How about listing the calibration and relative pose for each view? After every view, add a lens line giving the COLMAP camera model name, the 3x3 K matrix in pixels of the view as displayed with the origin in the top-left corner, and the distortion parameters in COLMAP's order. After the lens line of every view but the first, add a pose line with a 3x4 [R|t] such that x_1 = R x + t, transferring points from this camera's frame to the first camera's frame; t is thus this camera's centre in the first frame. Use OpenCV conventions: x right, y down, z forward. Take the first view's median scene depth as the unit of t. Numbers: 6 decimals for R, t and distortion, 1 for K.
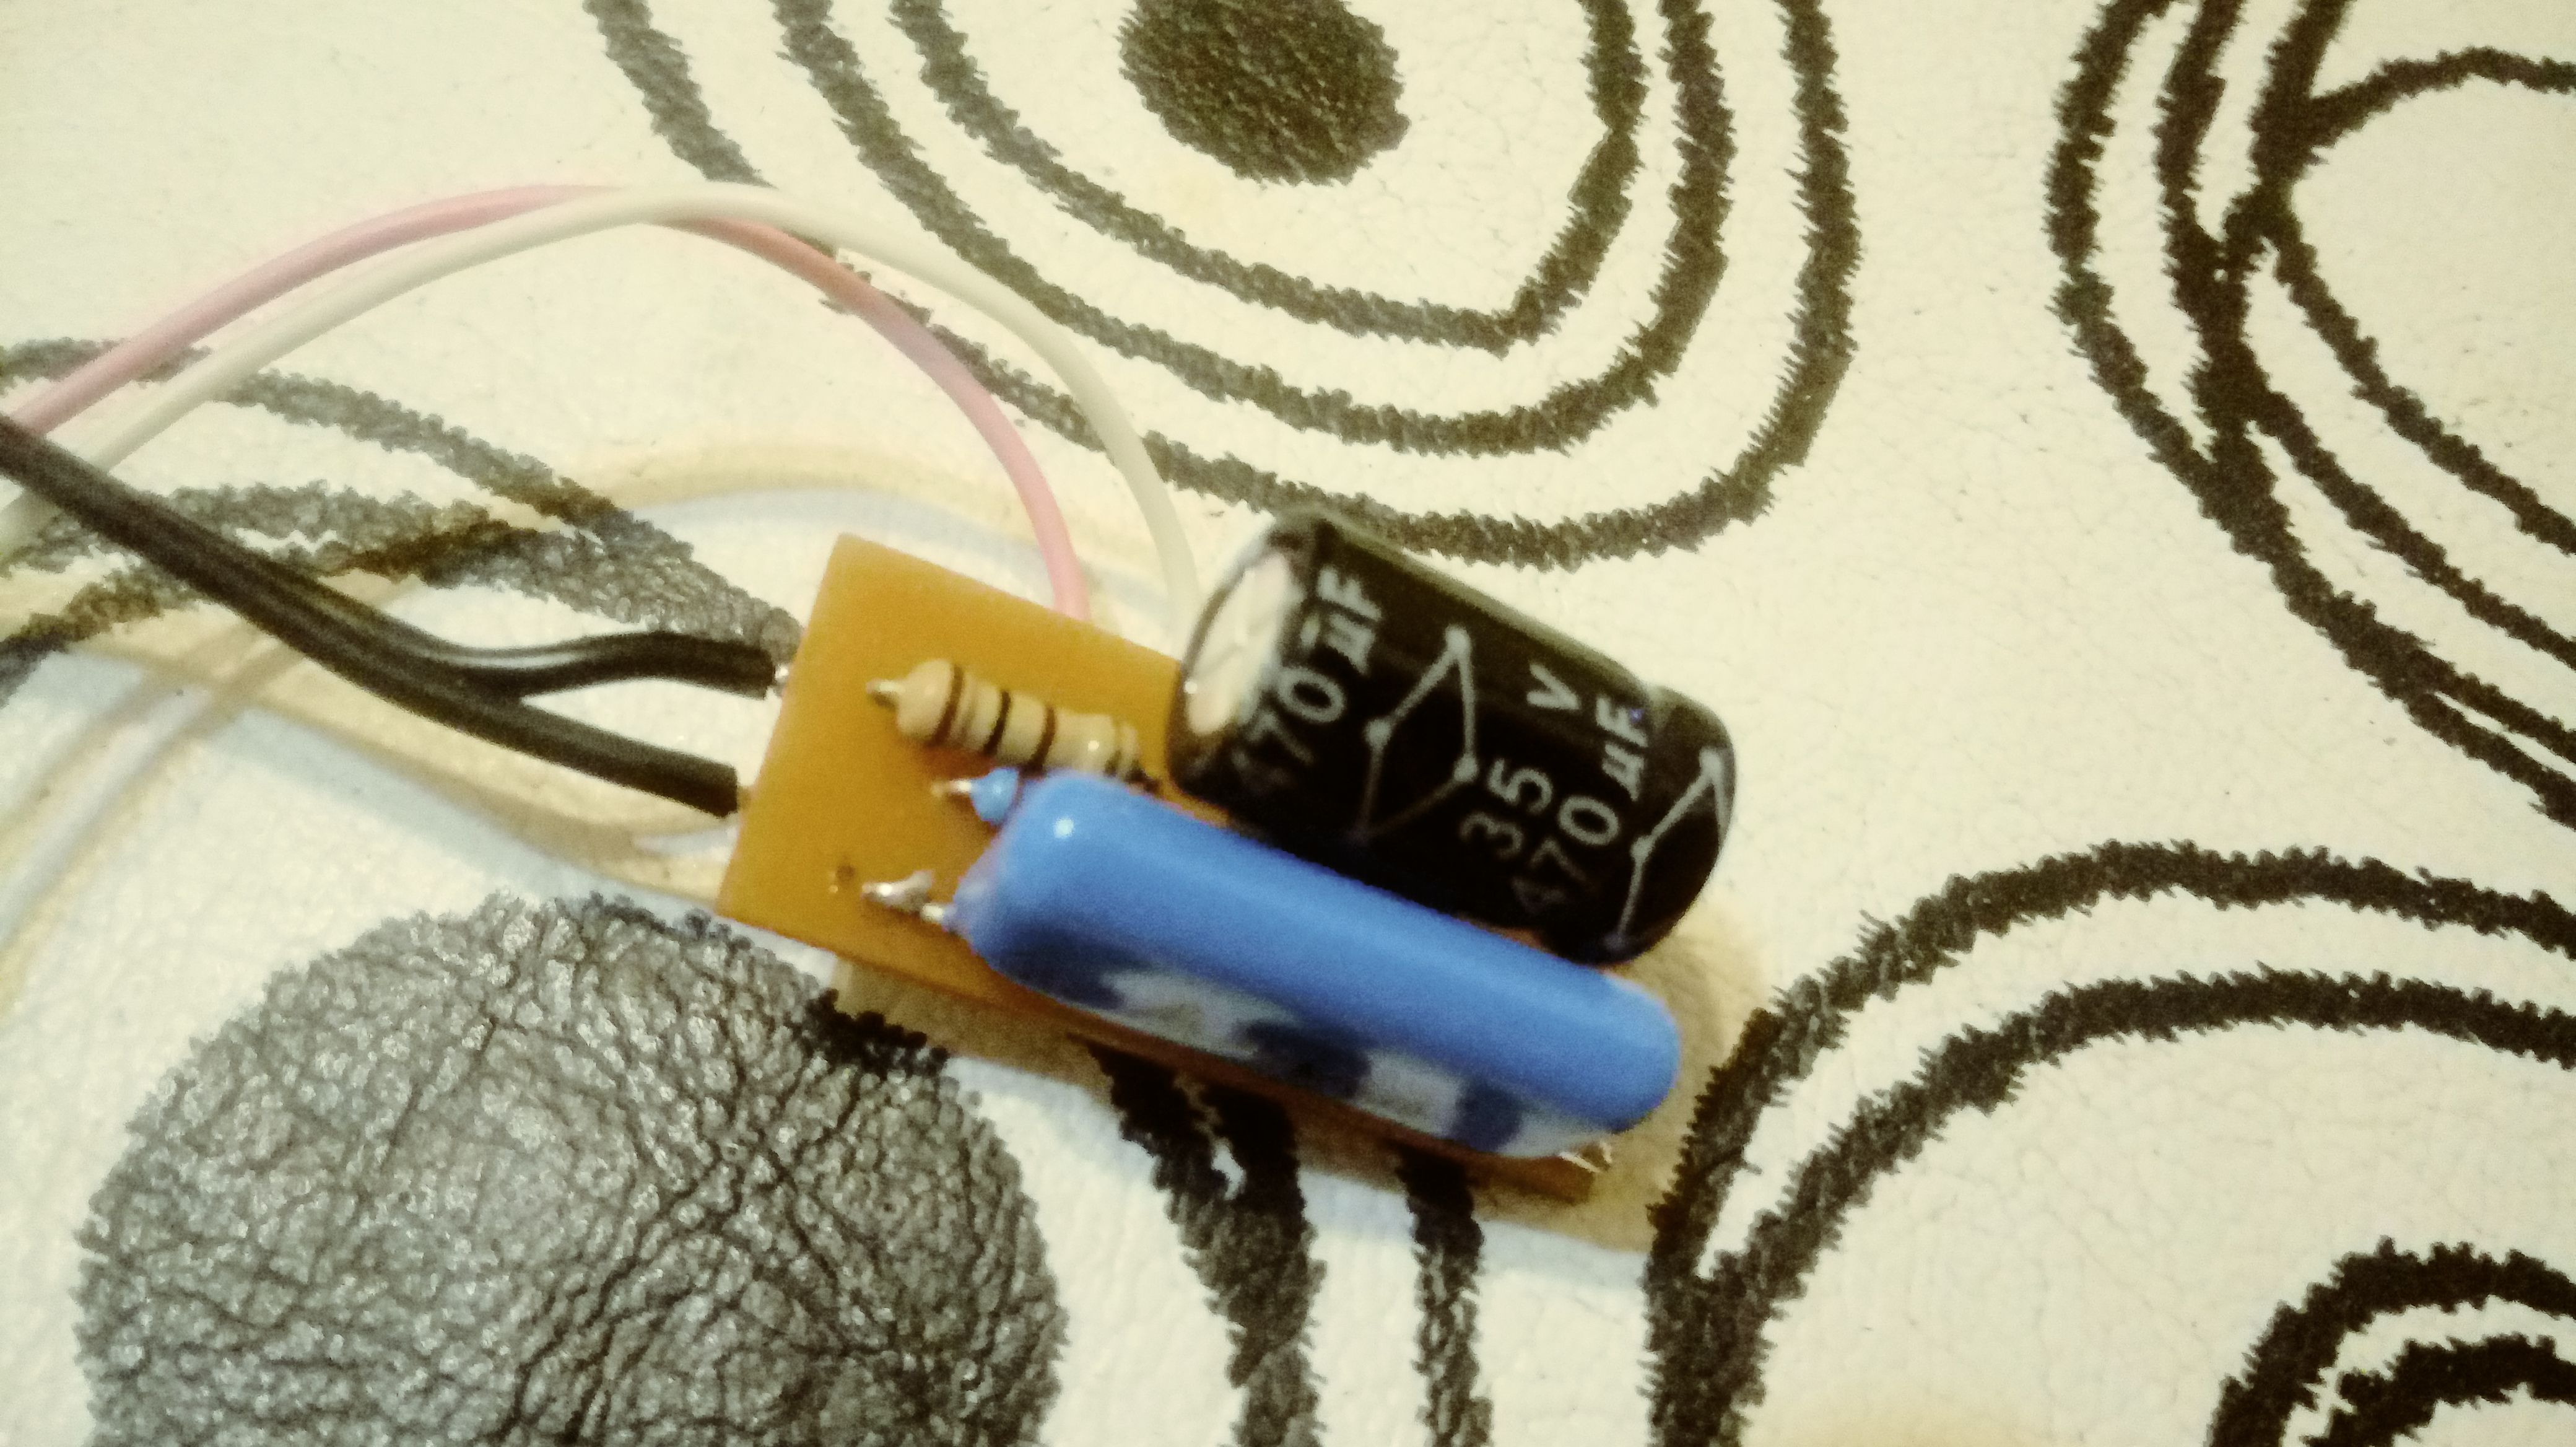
lens RADIAL K [[2129.9, 0, 1291.8], [0, 2129.9, 677.8], [0, 0, 1]] dist [0.091011, -0.170944]
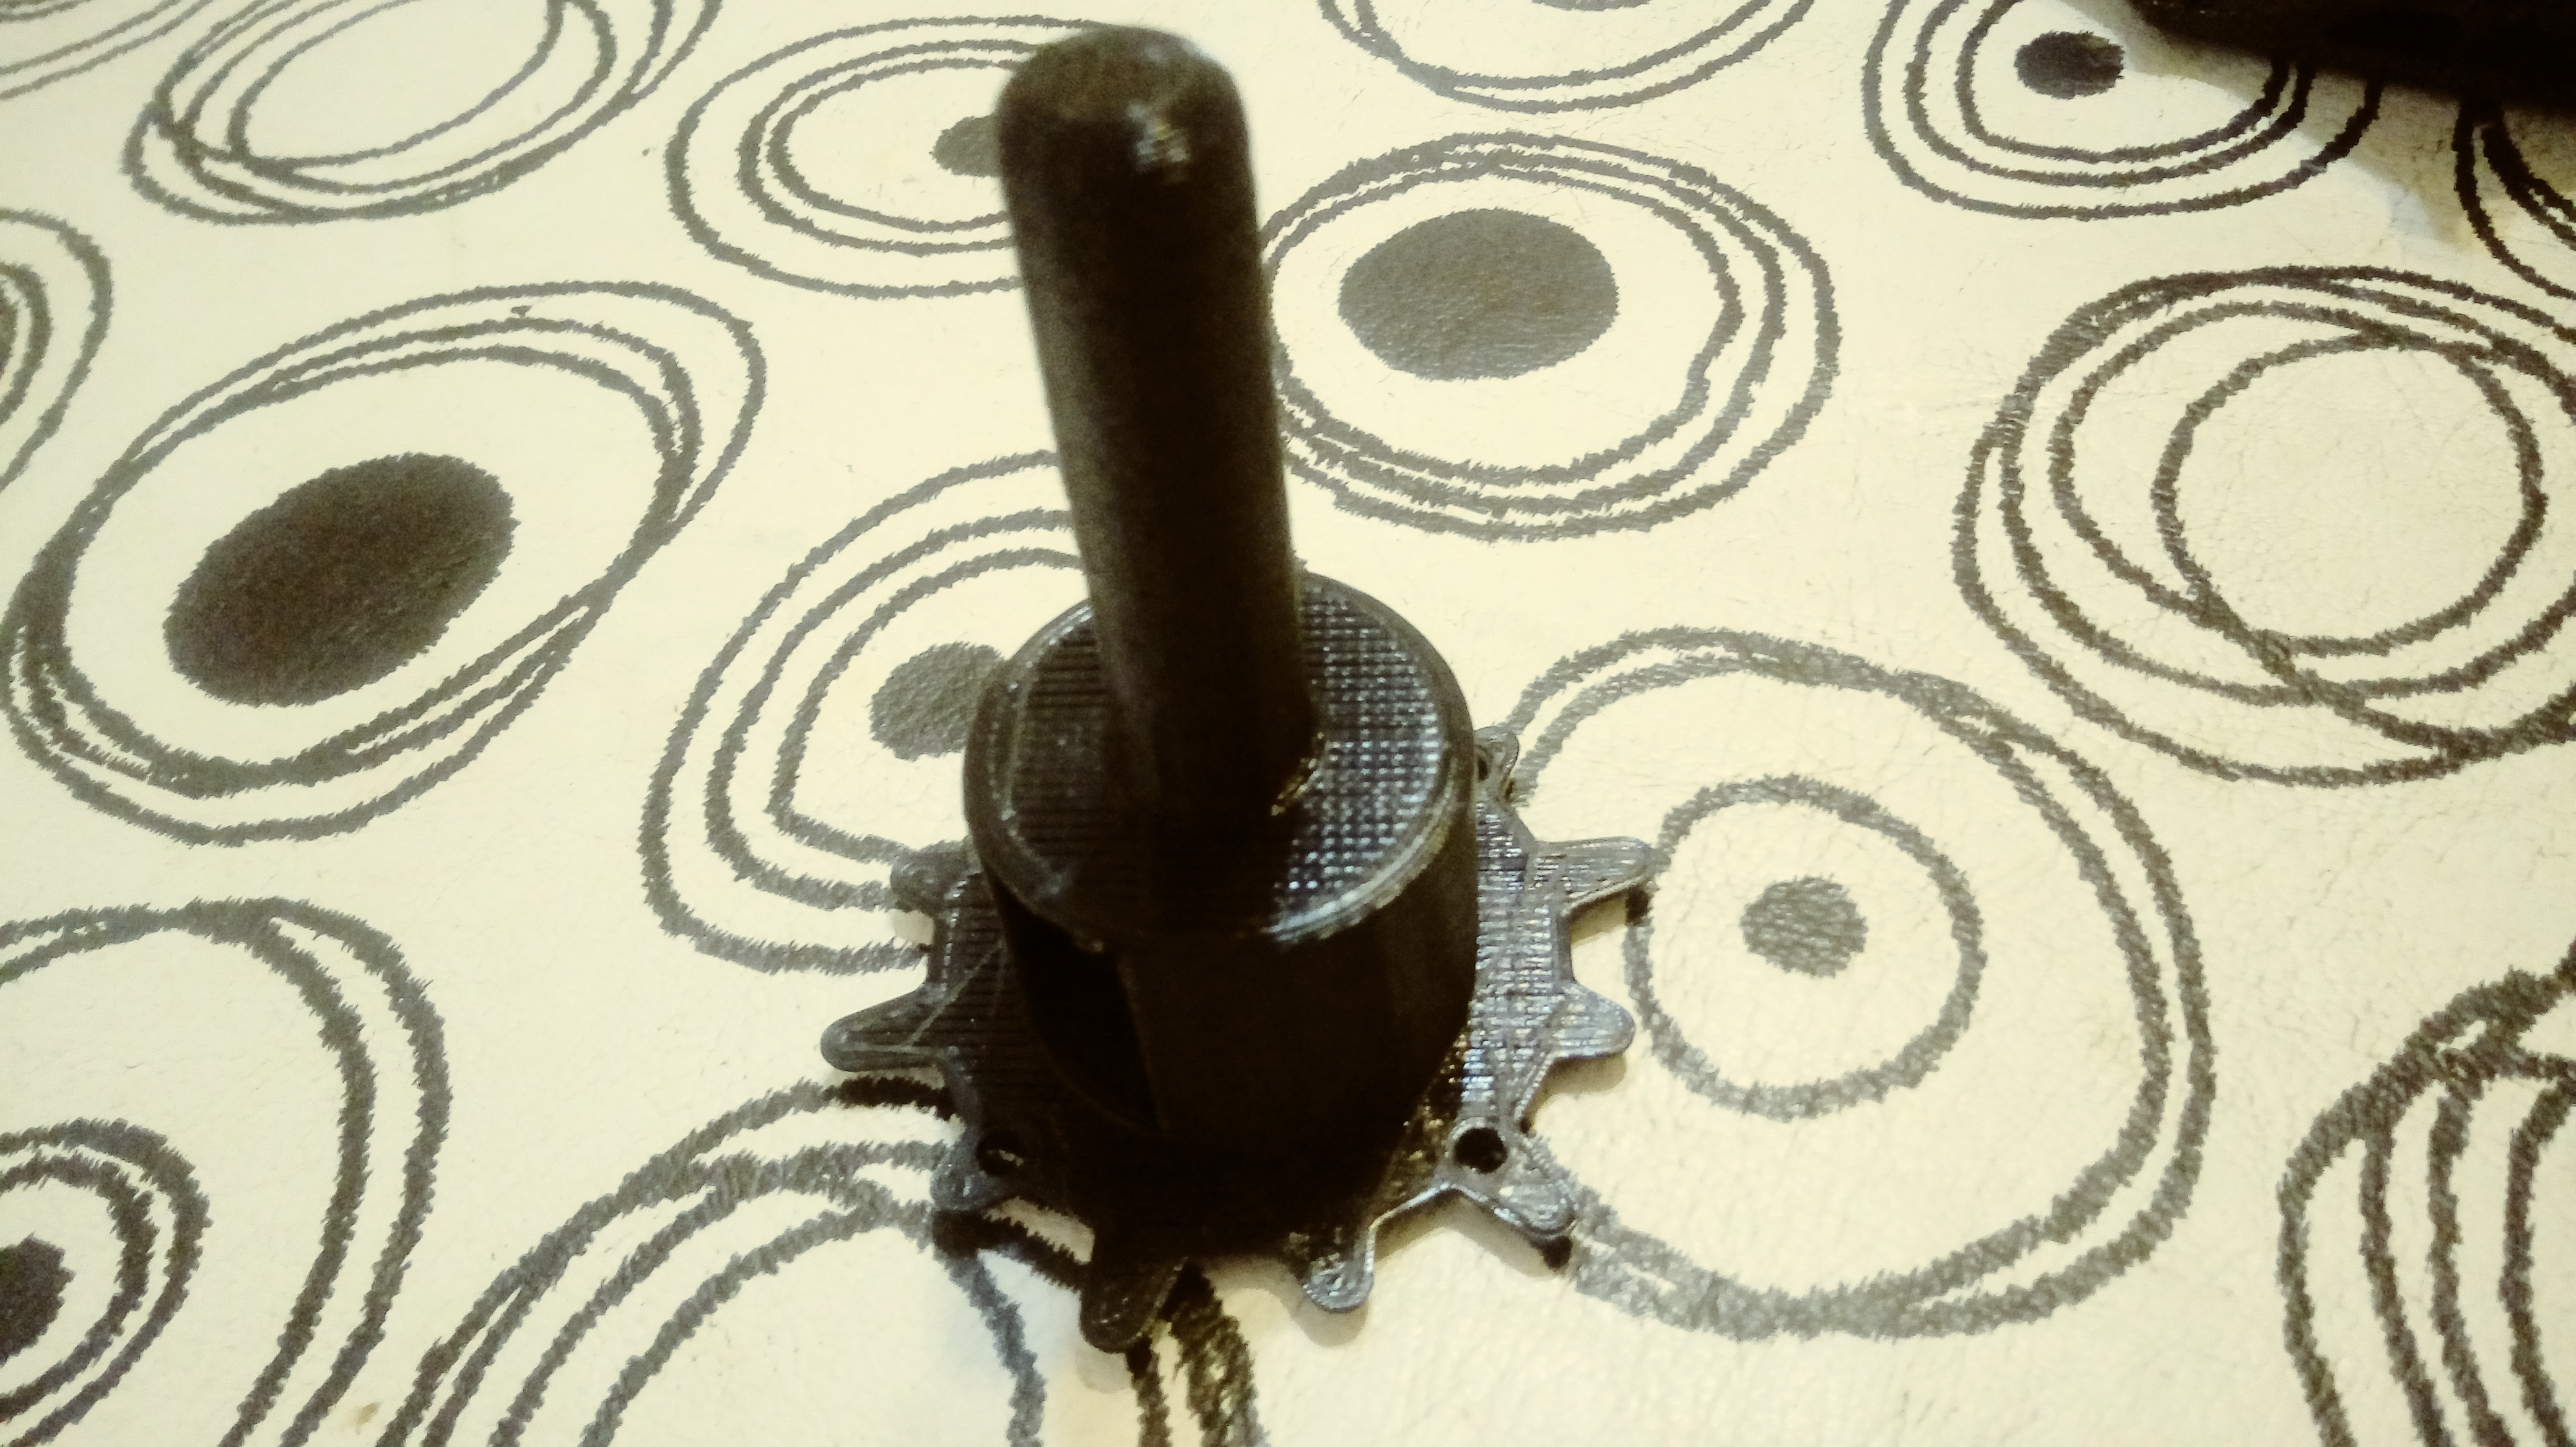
lens RADIAL K [[2129.9, 0, 1291.8], [0, 2129.9, 677.8], [0, 0, 1]] dist [0.091011, -0.170944]
pose [[0.076826, 0.646541, -0.759001, 1.637878], [-0.885780, 0.393719, 0.245723, -1.177794], [0.457703, 0.653430, 0.602941, -0.010082]]
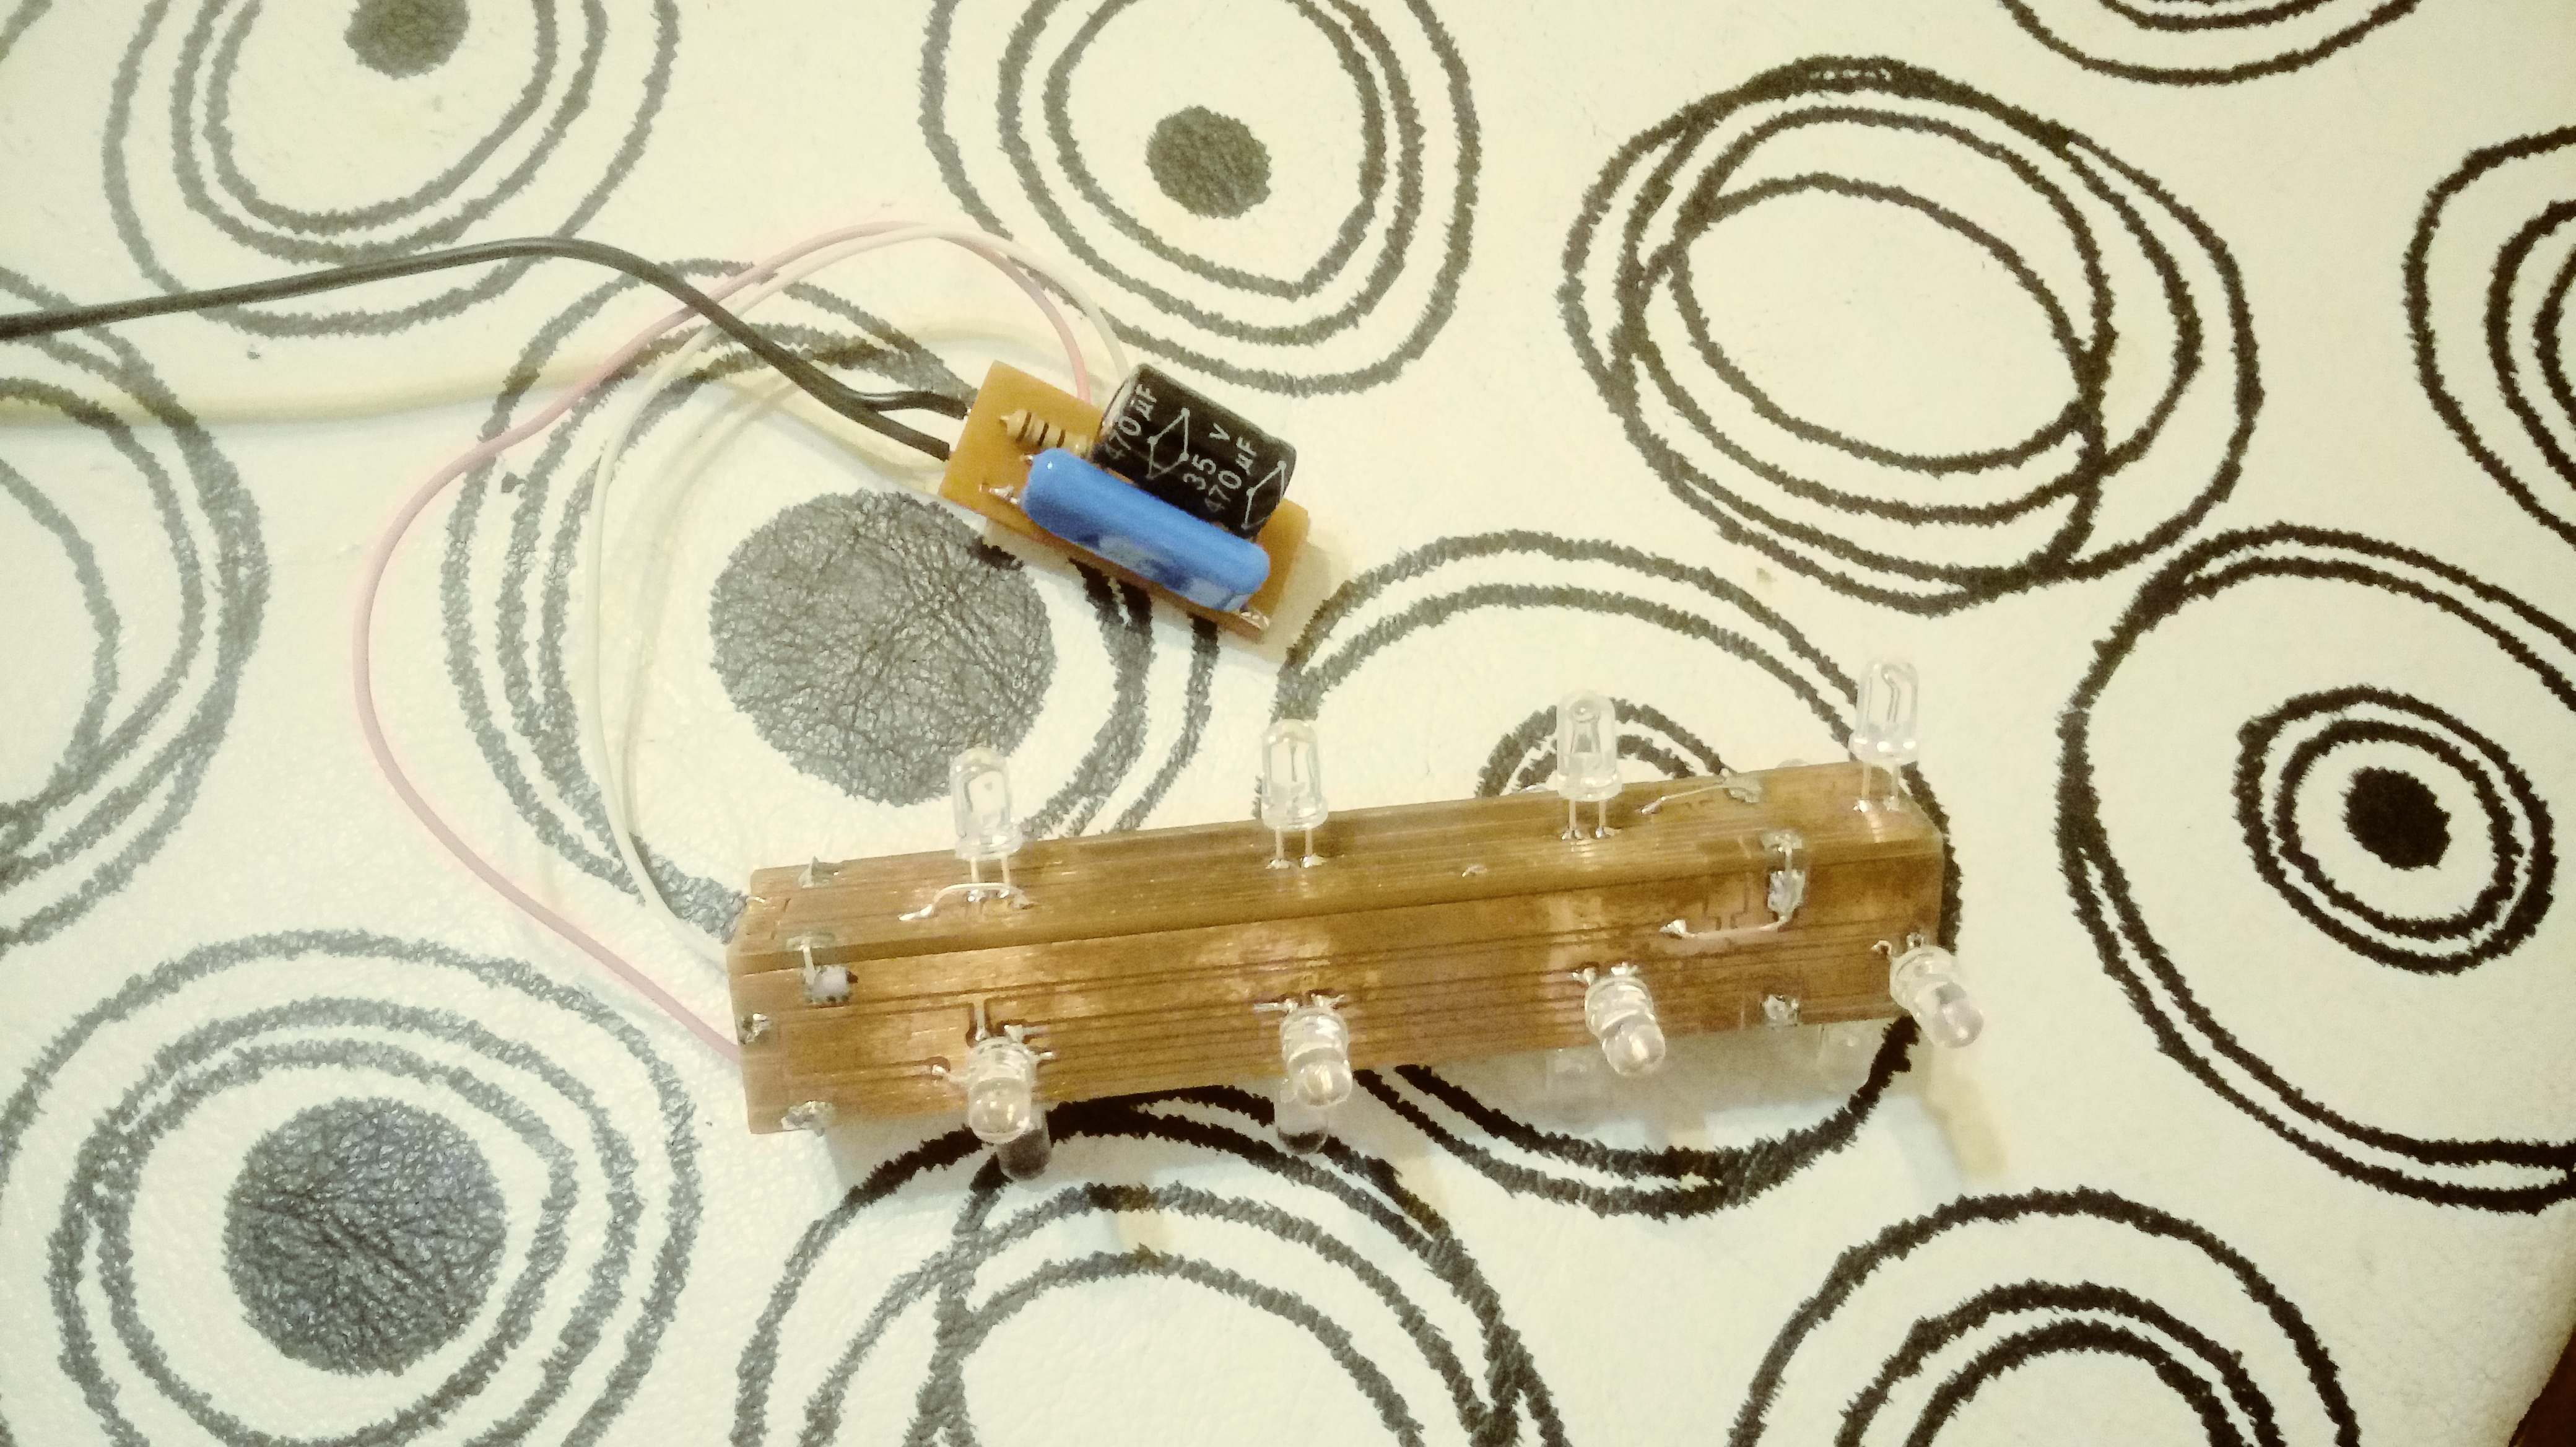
lens RADIAL K [[2034.3, 0, 1293.6], [0, 2034.3, 691.0], [0, 0, 1]] dist [0.131683, -0.221455]
pose [[0.986995, 0.091299, -0.132310, 0.466068], [-0.079952, 0.992846, 0.088682, 0.075415], [0.139460, -0.076950, 0.987233, -1.307436]]
